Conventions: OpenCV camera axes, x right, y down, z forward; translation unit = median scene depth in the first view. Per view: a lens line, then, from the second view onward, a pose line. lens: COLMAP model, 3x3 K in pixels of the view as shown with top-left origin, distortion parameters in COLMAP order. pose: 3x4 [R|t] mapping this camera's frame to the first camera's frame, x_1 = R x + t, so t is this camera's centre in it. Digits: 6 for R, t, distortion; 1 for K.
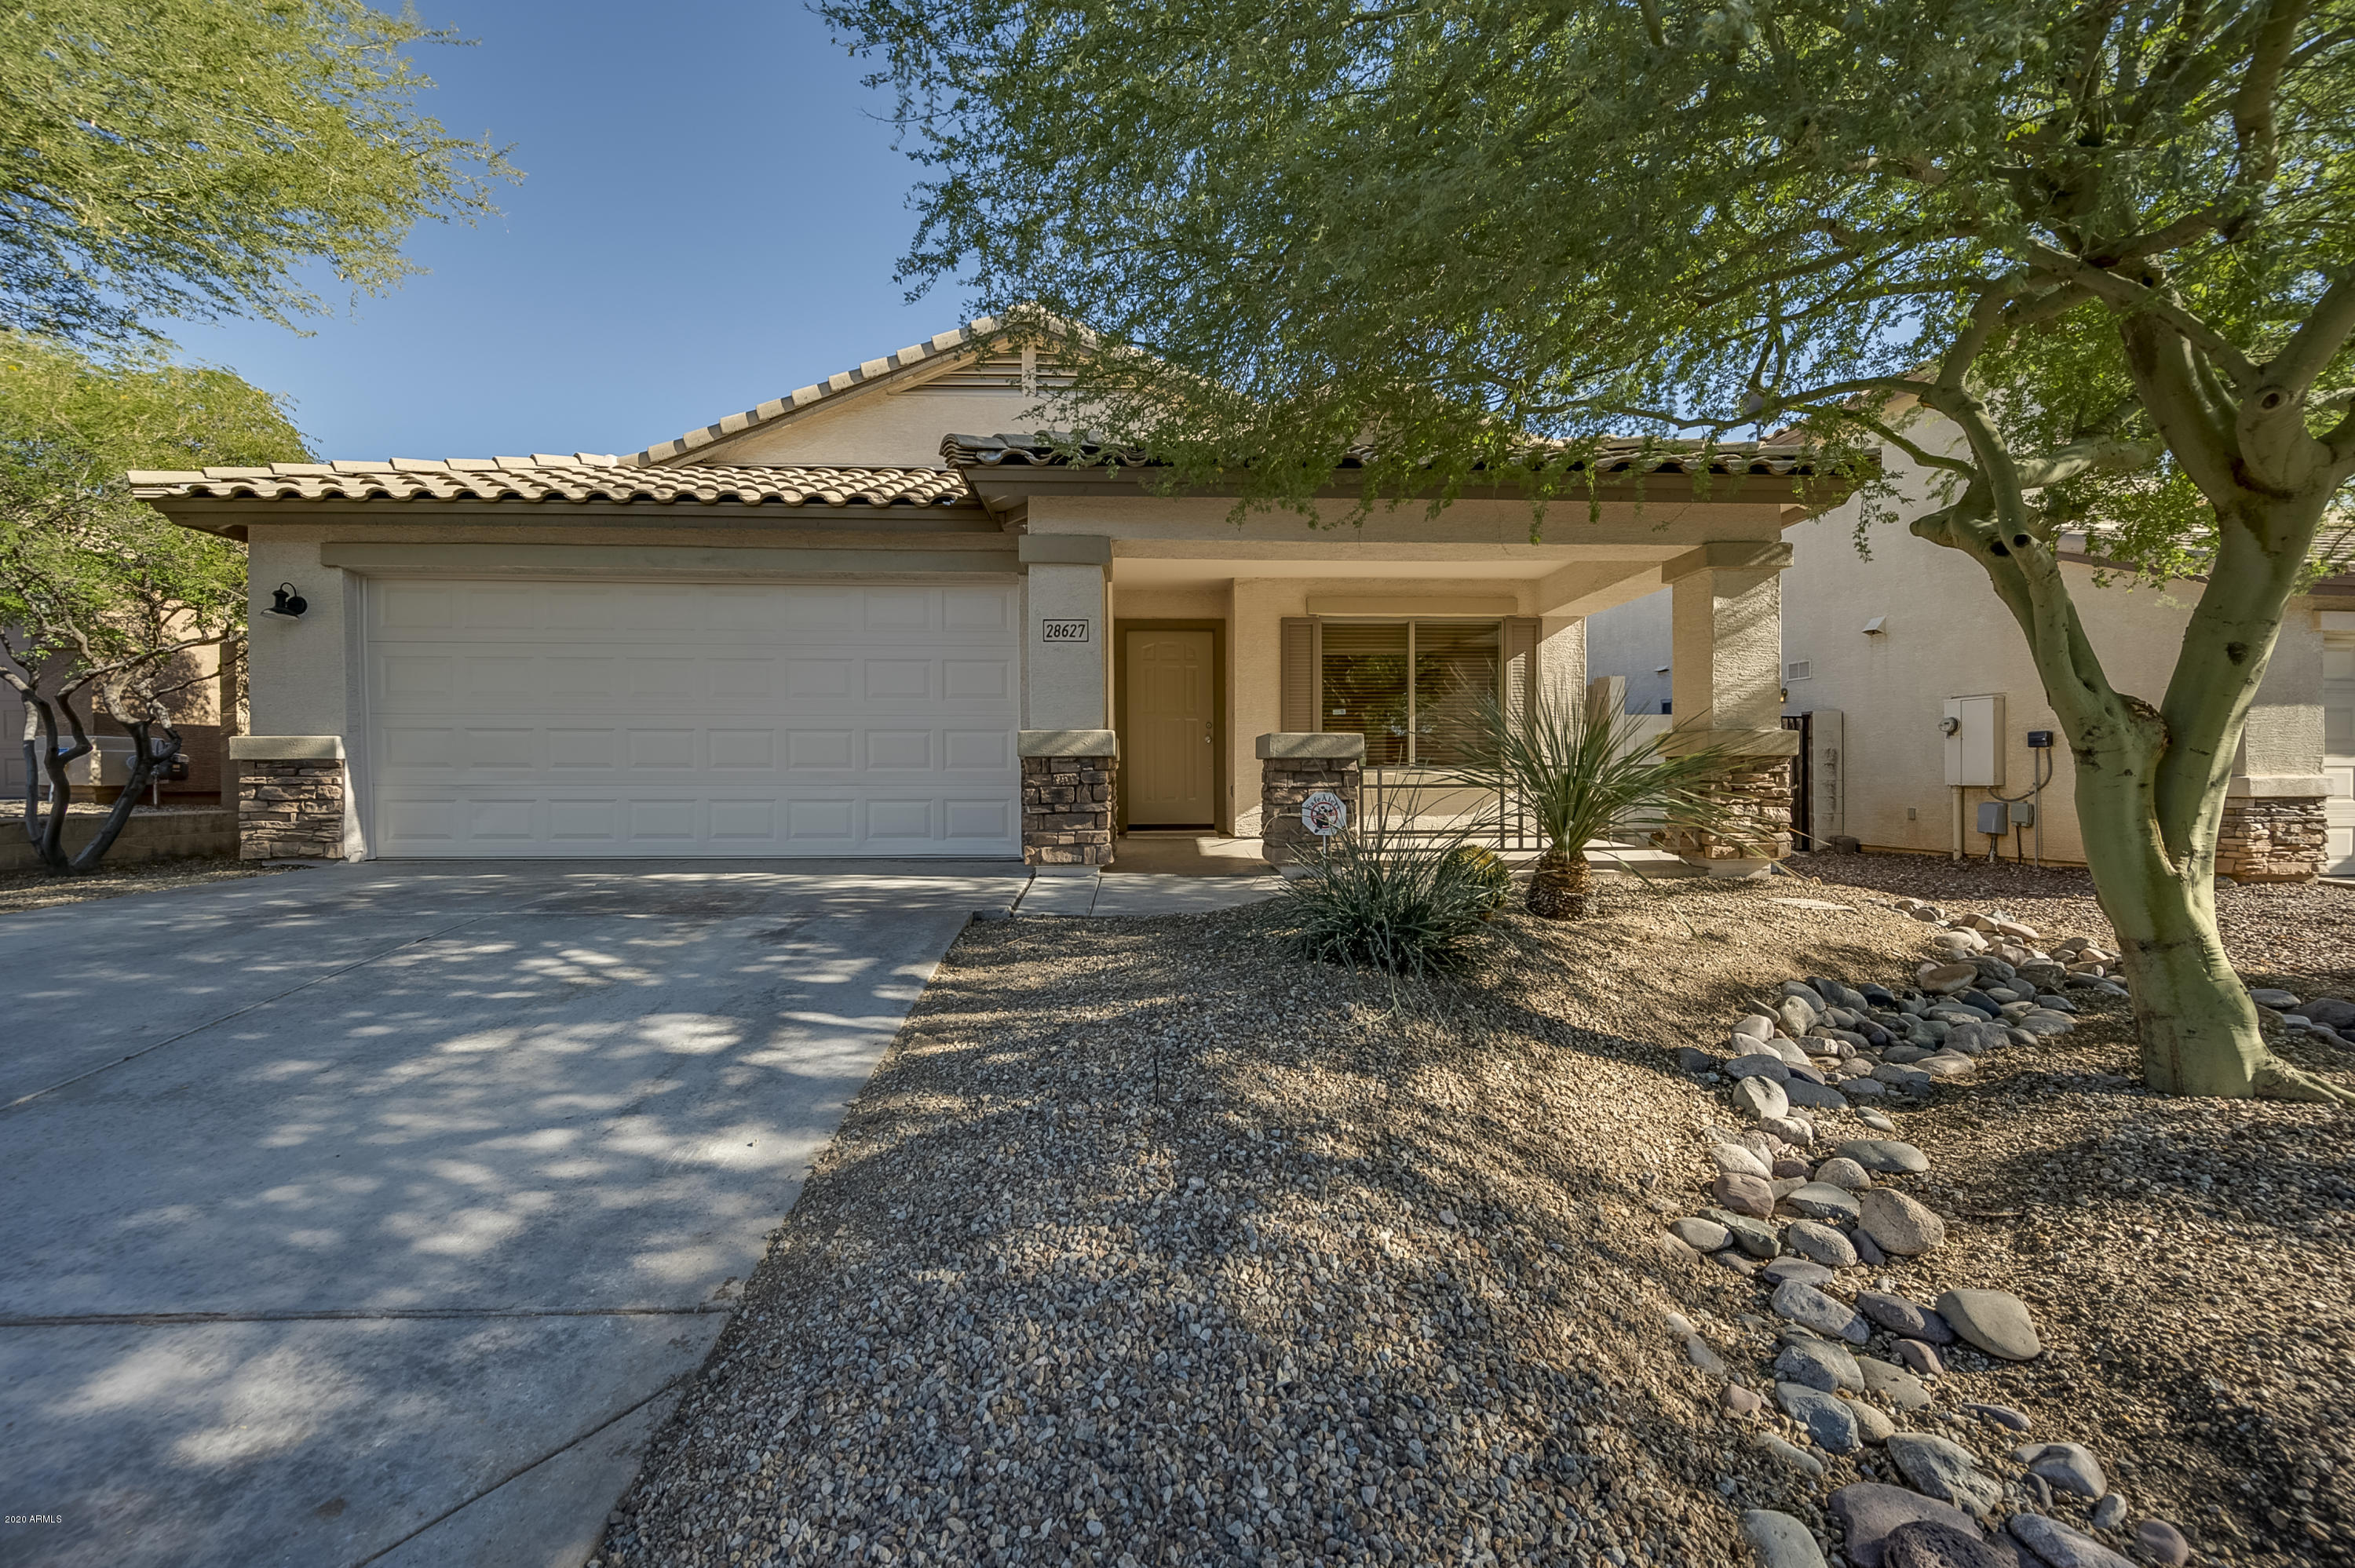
lens RADIAL K [[942.6, 0, 1185.3], [0, 942.6, 783.6], [0, 0, 1]] dist [0.000603, -0.000823]
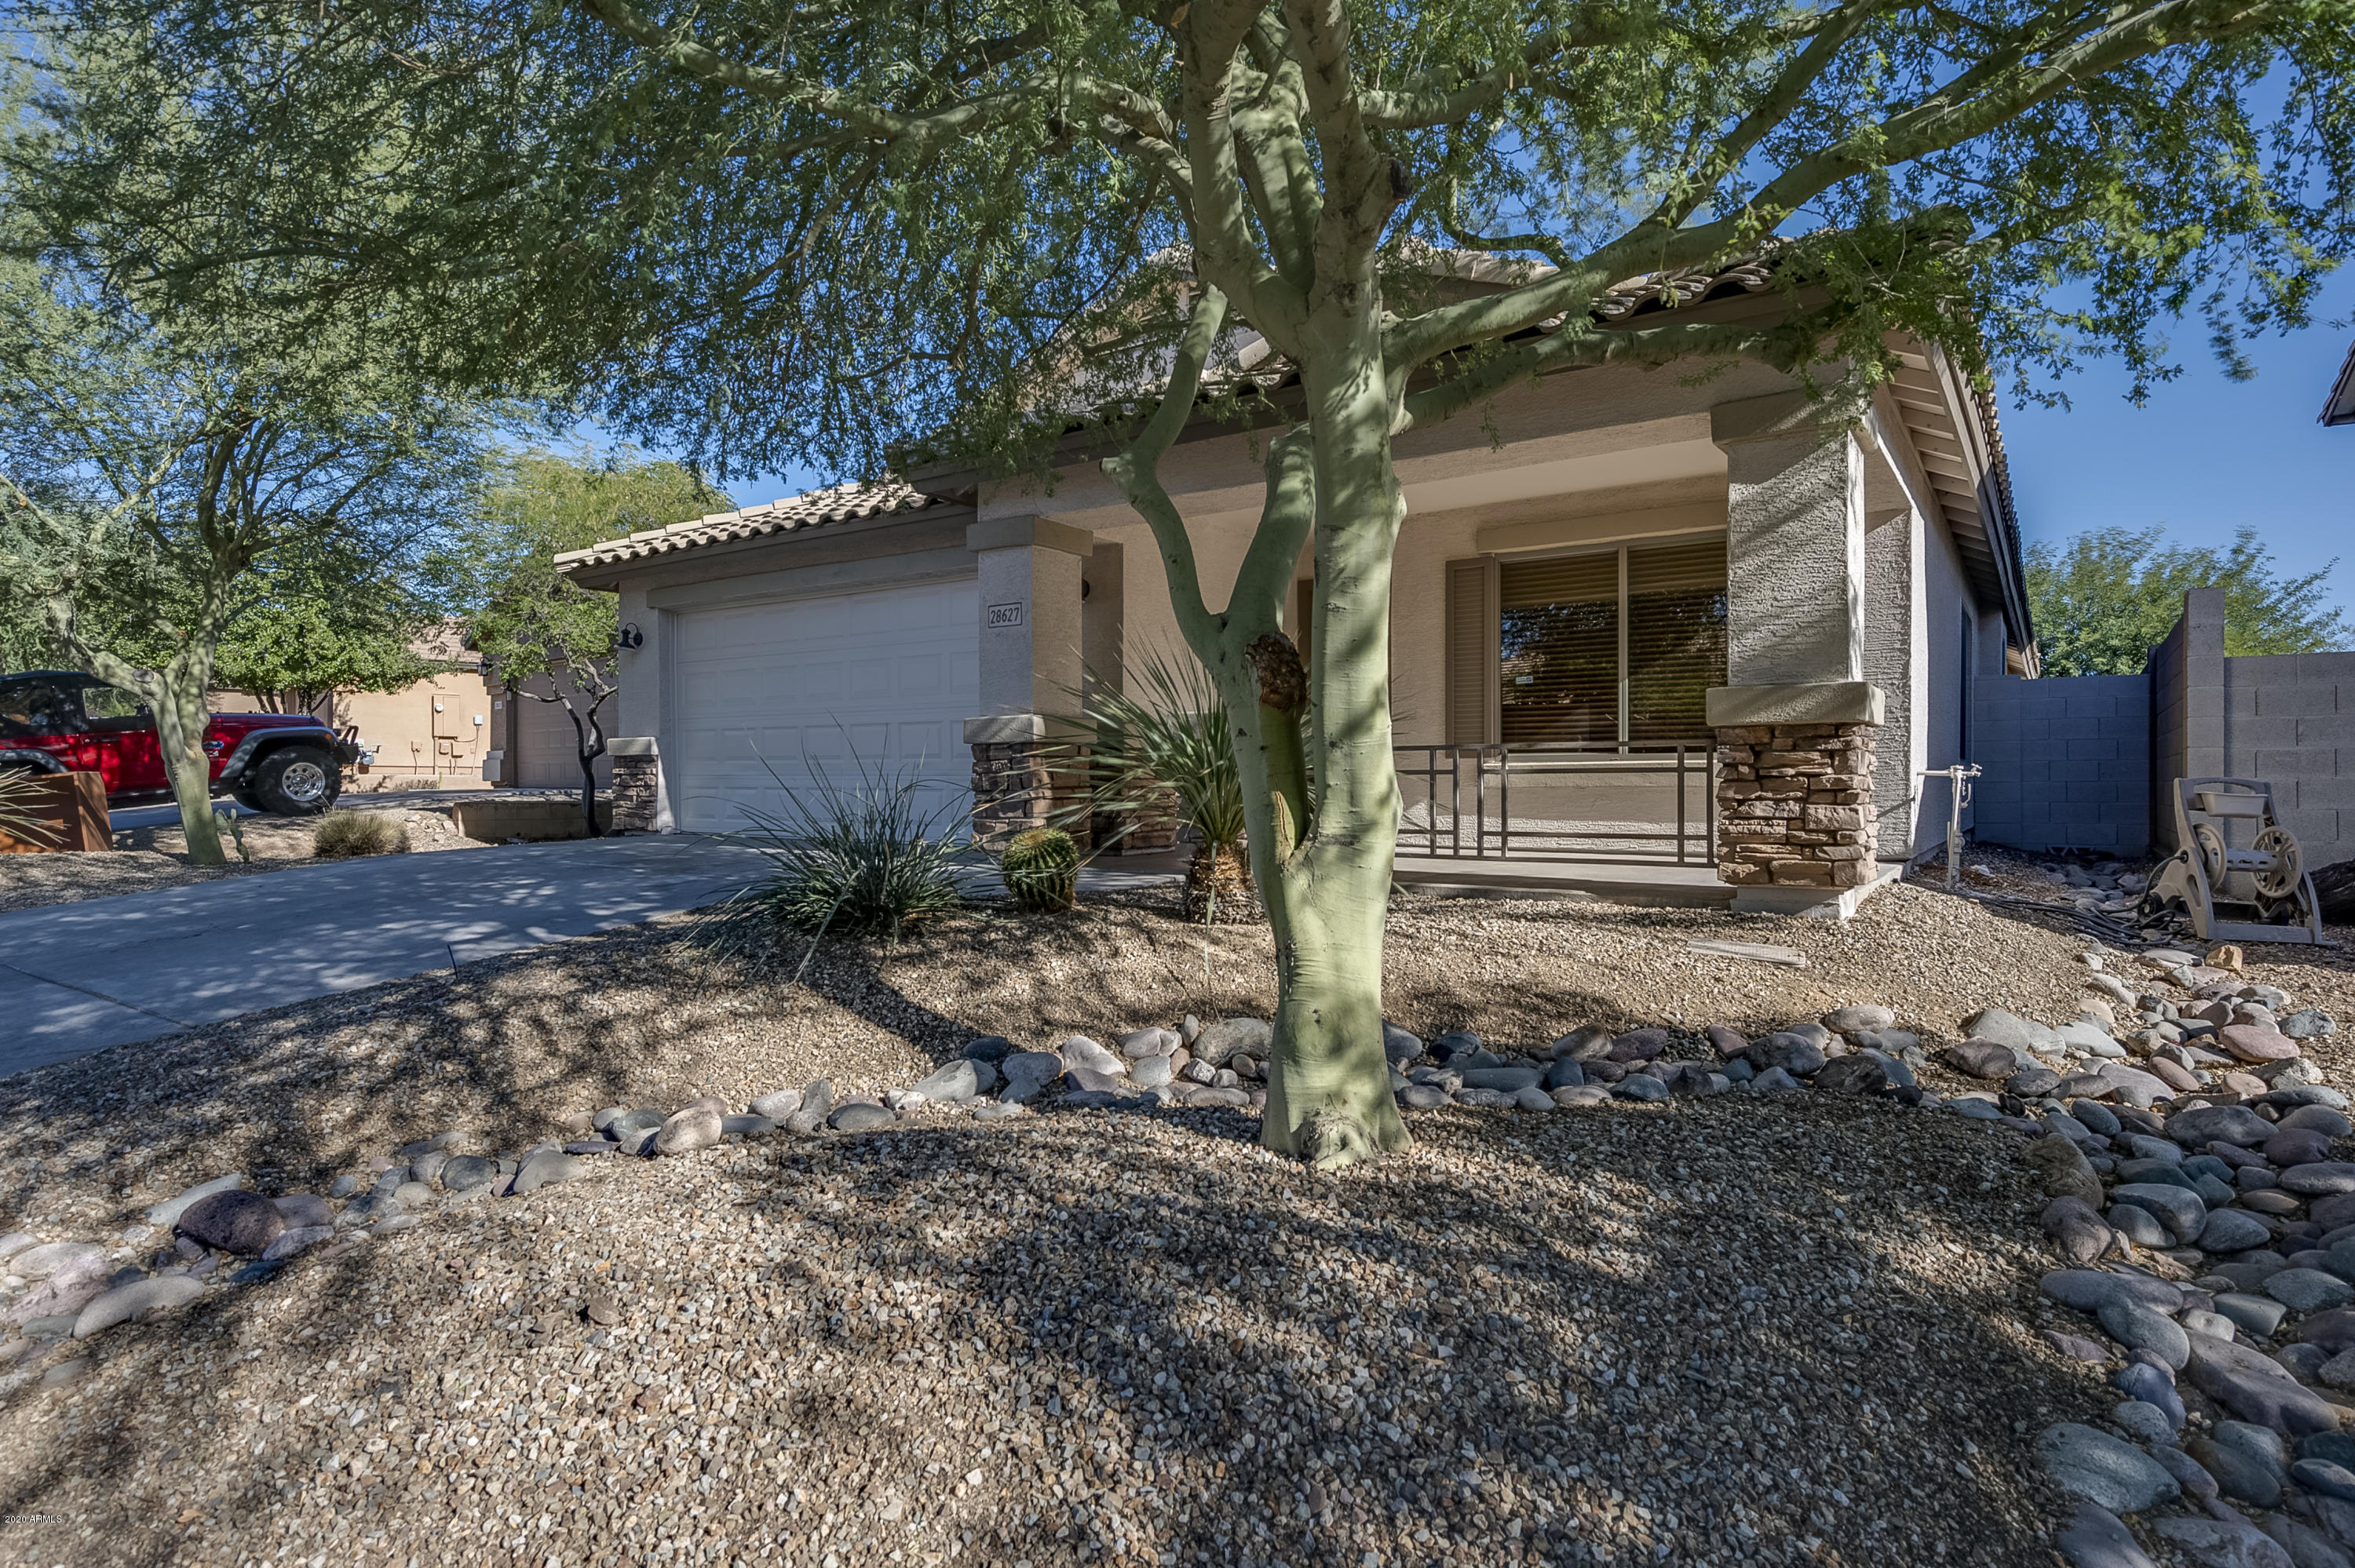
lens RADIAL K [[1262.3, 0, 1164.9], [0, 1262.3, 782.8], [0, 0, 1]] dist [0.001001, 0.000078]
pose [[0.786712, 0.002696, -0.617314, 0.745293], [-0.007087, 0.999964, -0.004664, 0.016052], [0.617280, 0.008044, 0.786703, 0.059387]]
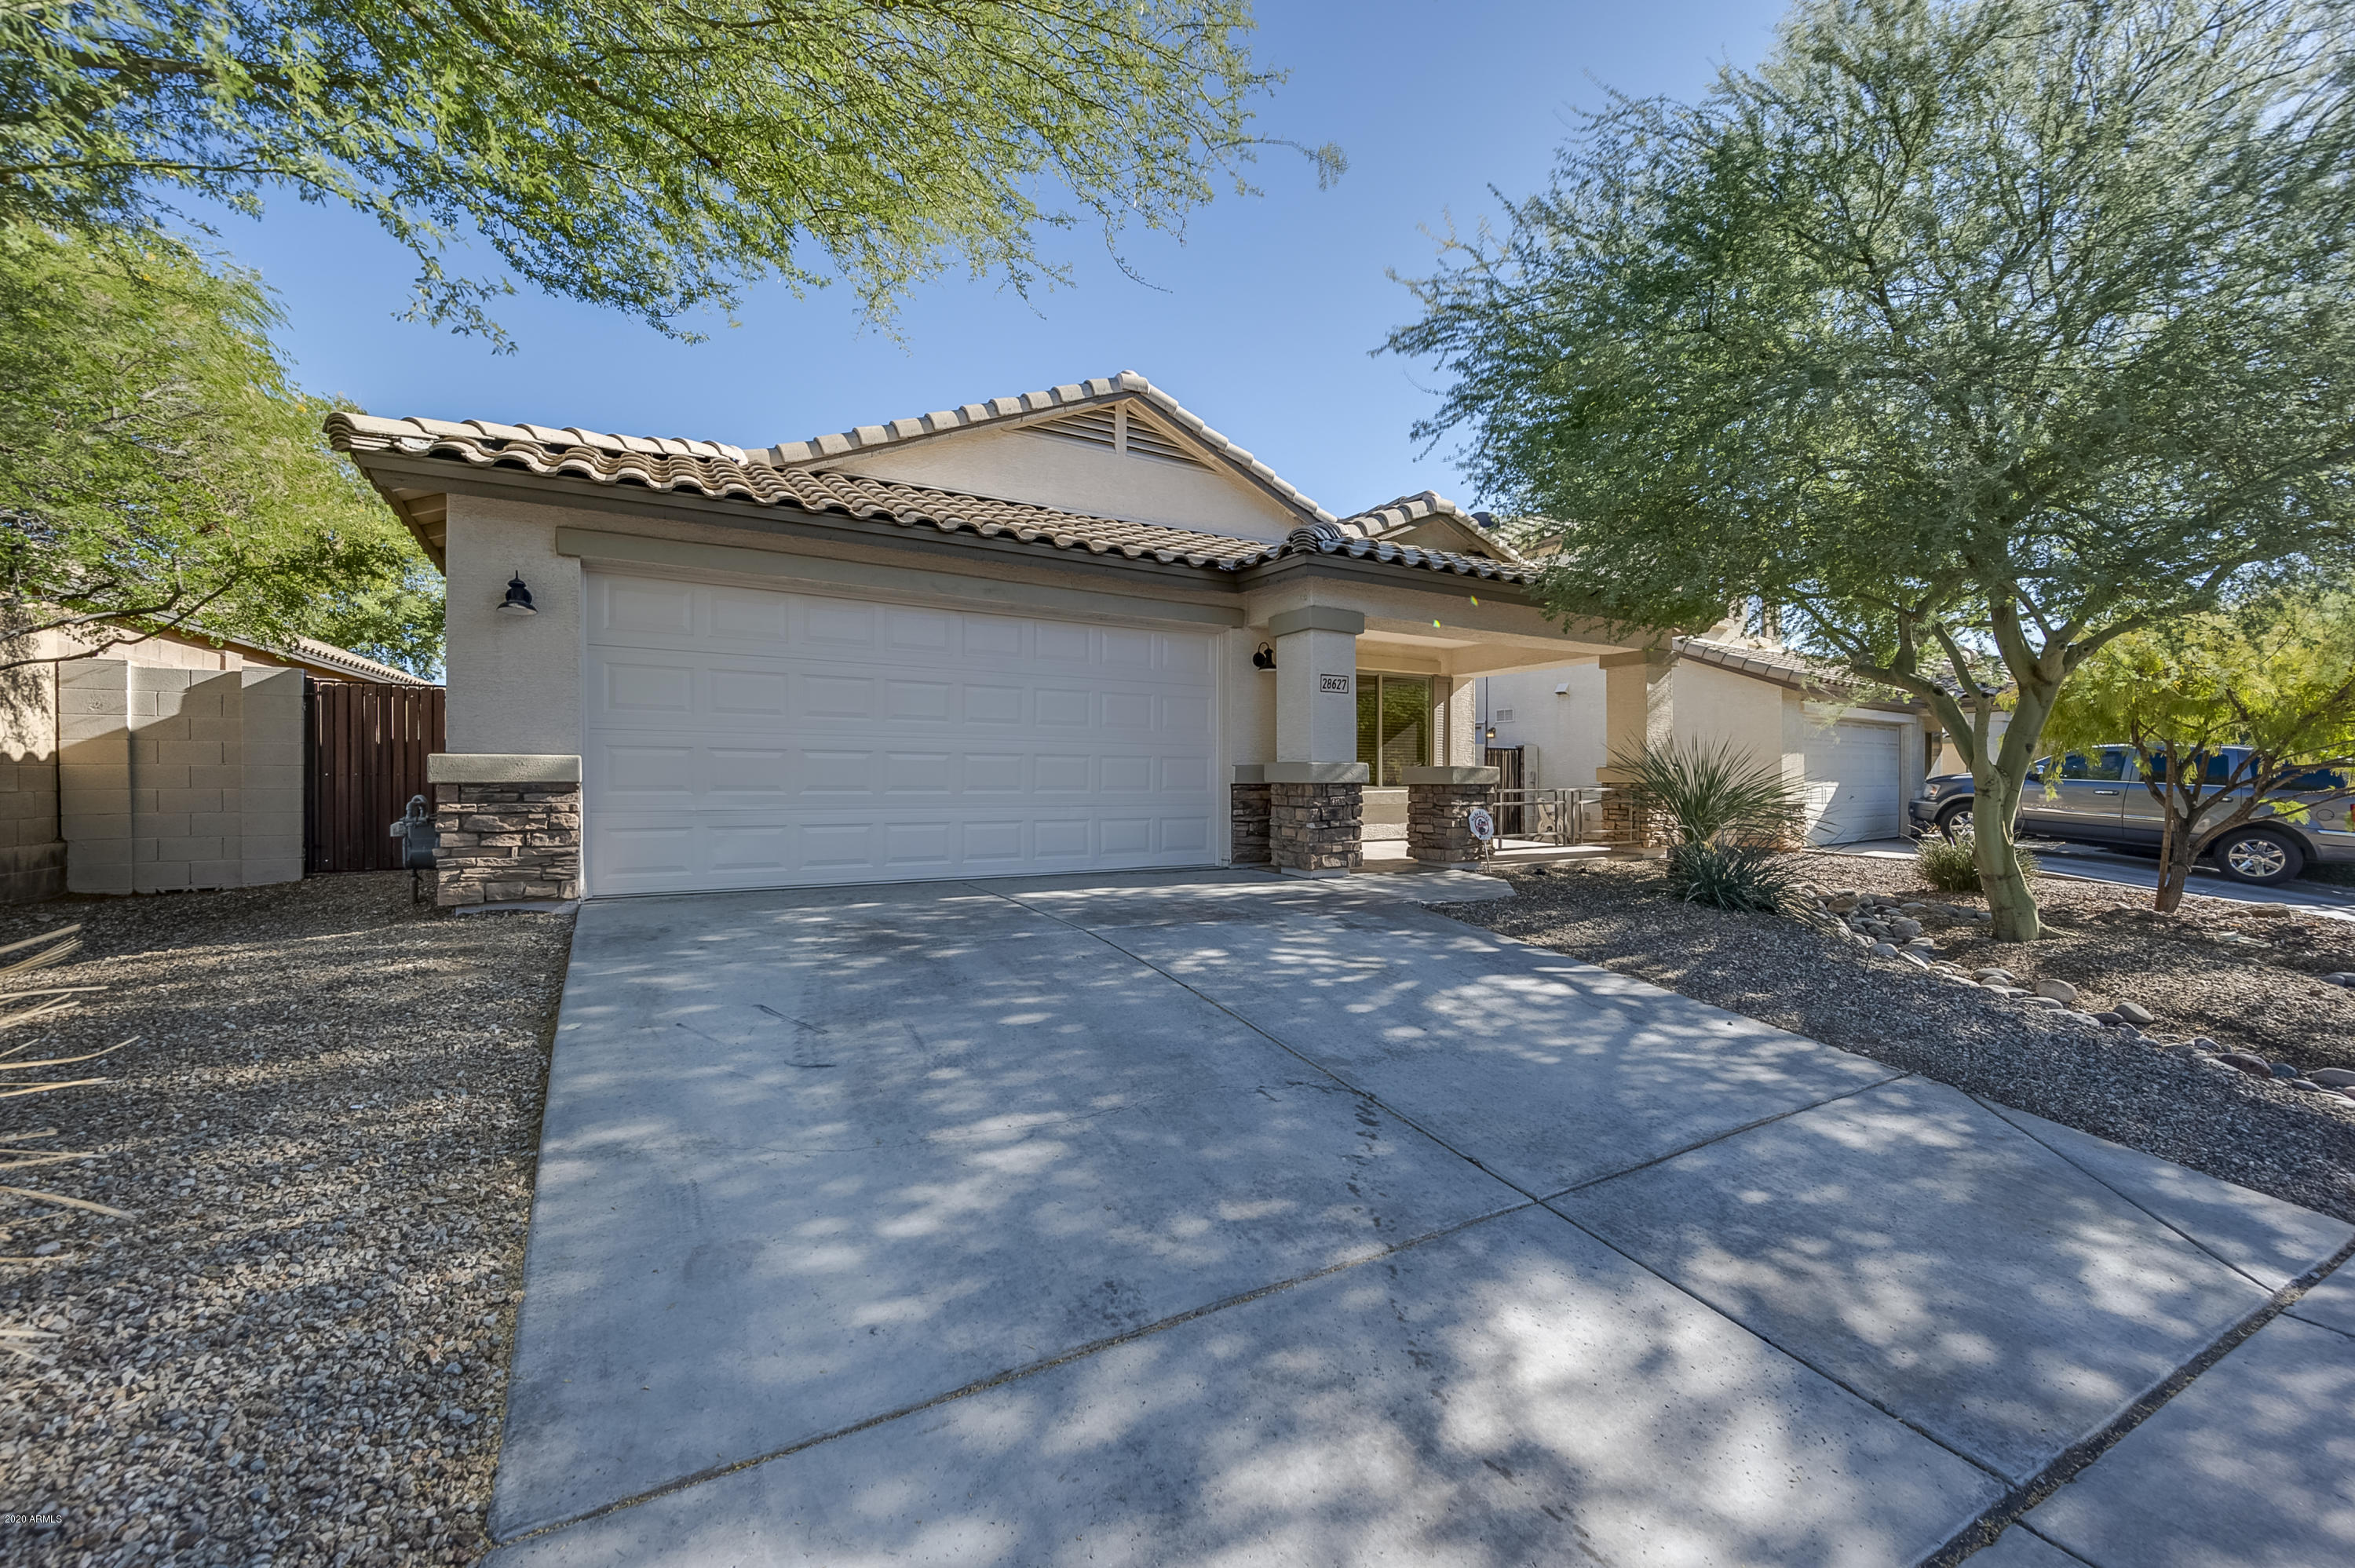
lens RADIAL K [[942.6, 0, 1181.5], [0, 942.6, 785.7], [0, 0, 1]] dist [0.000603, -0.000823]
pose [[0.875474, 0.000754, 0.483265, -0.835634], [0.001392, 0.999991, -0.004083, -0.018413], [-0.483264, 0.004247, 0.875464, -0.008933]]
